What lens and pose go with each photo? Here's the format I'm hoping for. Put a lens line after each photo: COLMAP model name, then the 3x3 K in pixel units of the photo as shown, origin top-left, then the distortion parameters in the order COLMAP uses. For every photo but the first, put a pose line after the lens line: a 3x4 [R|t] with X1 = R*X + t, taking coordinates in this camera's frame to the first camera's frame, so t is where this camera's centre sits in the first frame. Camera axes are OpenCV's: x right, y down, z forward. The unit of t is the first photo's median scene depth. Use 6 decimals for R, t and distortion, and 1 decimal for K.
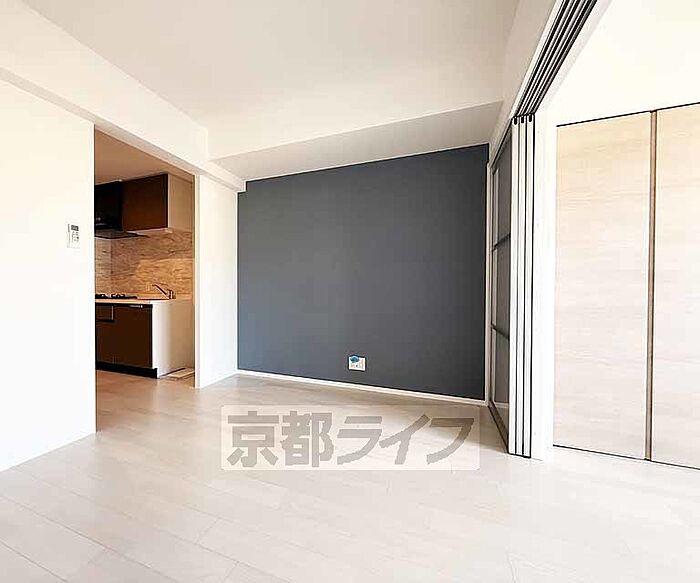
lens RADIAL K [[312.0, 0, 305.4], [0, 312.0, 293.7], [0, 0, 1]] dist [-0.001458, 0.000587]
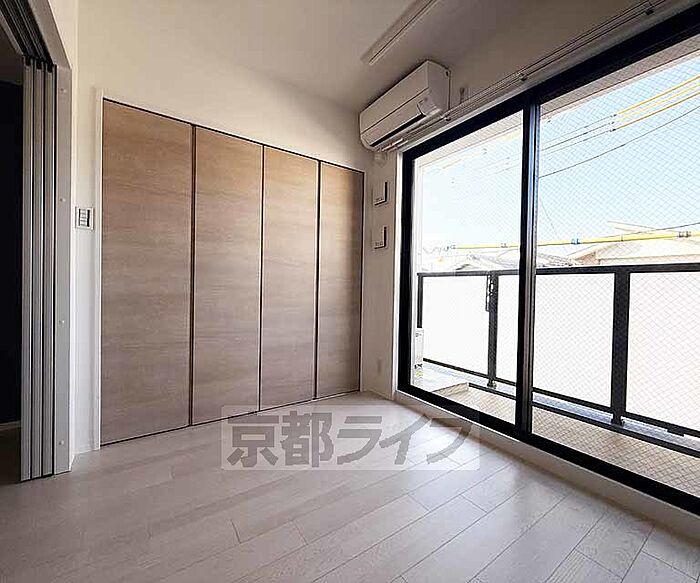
lens RADIAL K [[312.0, 0, 369.3], [0, 312.0, 291.4], [0, 0, 1]] dist [-0.001458, 0.000587]
pose [[0.508653, -0.004869, 0.860958, 0.230949], [-0.005151, 0.999949, 0.008697, 0.010334], [-0.860956, -0.008858, 0.508602, -0.083688]]
